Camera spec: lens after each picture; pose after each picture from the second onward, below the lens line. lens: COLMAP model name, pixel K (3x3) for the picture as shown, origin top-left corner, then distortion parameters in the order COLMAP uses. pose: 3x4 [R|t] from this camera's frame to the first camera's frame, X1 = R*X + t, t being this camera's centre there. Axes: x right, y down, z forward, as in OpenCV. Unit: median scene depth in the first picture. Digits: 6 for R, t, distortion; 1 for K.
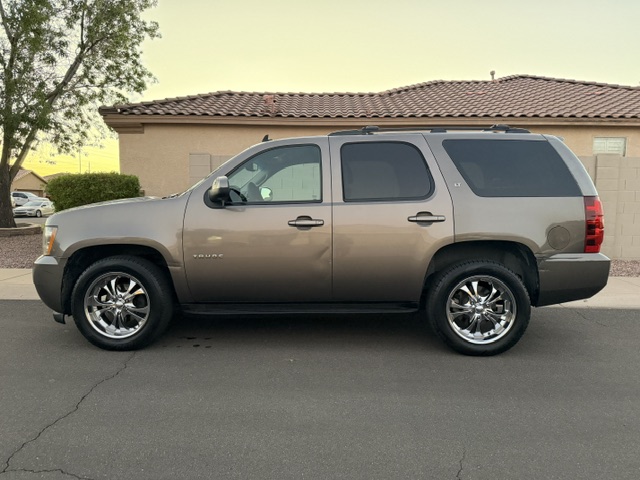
lens RADIAL K [[462.0, 0, 323.0], [0, 462.0, 240.6], [0, 0, 1]] dist [0.034589, -0.053200]
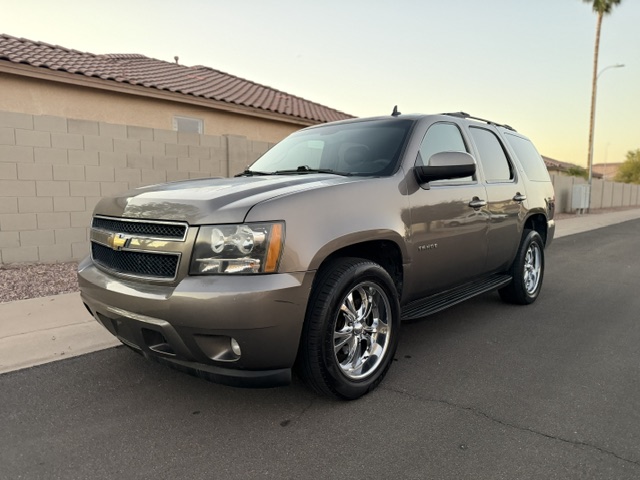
lens RADIAL K [[466.7, 0, 320.0], [0, 466.7, 240.0], [0, 0, 1]] dist [0.021360, -0.039350]
pose [[0.647607, -0.079695, 0.757796, -0.994023], [0.063376, 0.996703, 0.050659, -0.032322], [-0.759335, 0.015219, 0.650522, 0.593468]]
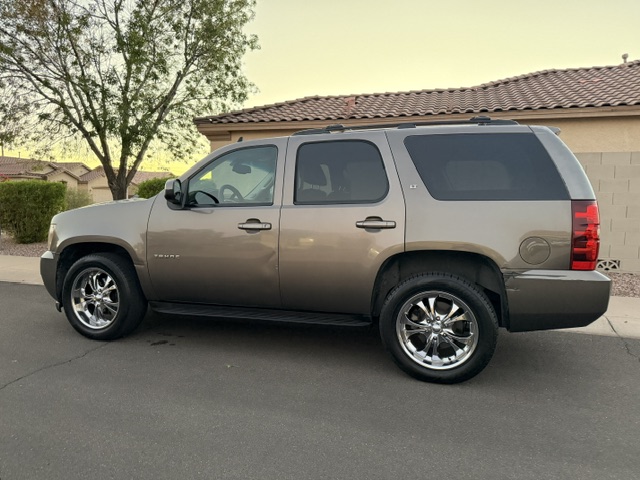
lens RADIAL K [[466.7, 0, 320.0], [0, 466.7, 240.0], [0, 0, 1]] dist [0.021360, -0.039350]
pose [[0.958552, 0.027931, -0.283546, 0.369488], [-0.030484, 0.999525, -0.004592, -0.008591], [0.283283, 0.013045, 0.958948, 0.093986]]
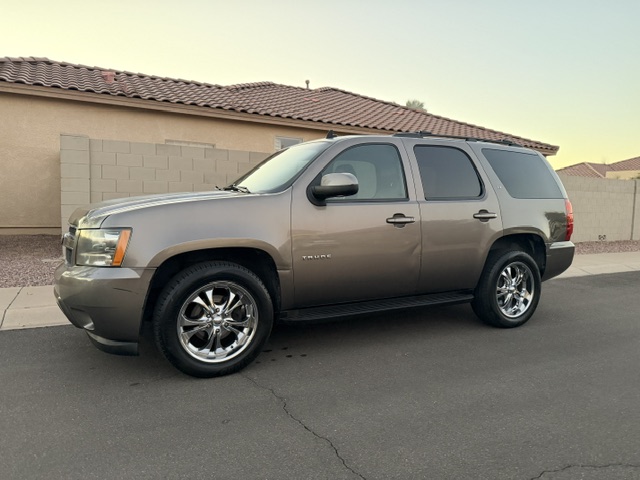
lens RADIAL K [[462.0, 0, 323.0], [0, 462.0, 240.6], [0, 0, 1]] dist [0.034589, -0.053200]
pose [[0.867359, -0.028938, 0.496841, -0.686234], [0.025929, 0.999580, 0.012955, -0.010711], [-0.497007, 0.001646, 0.867745, 0.190801]]
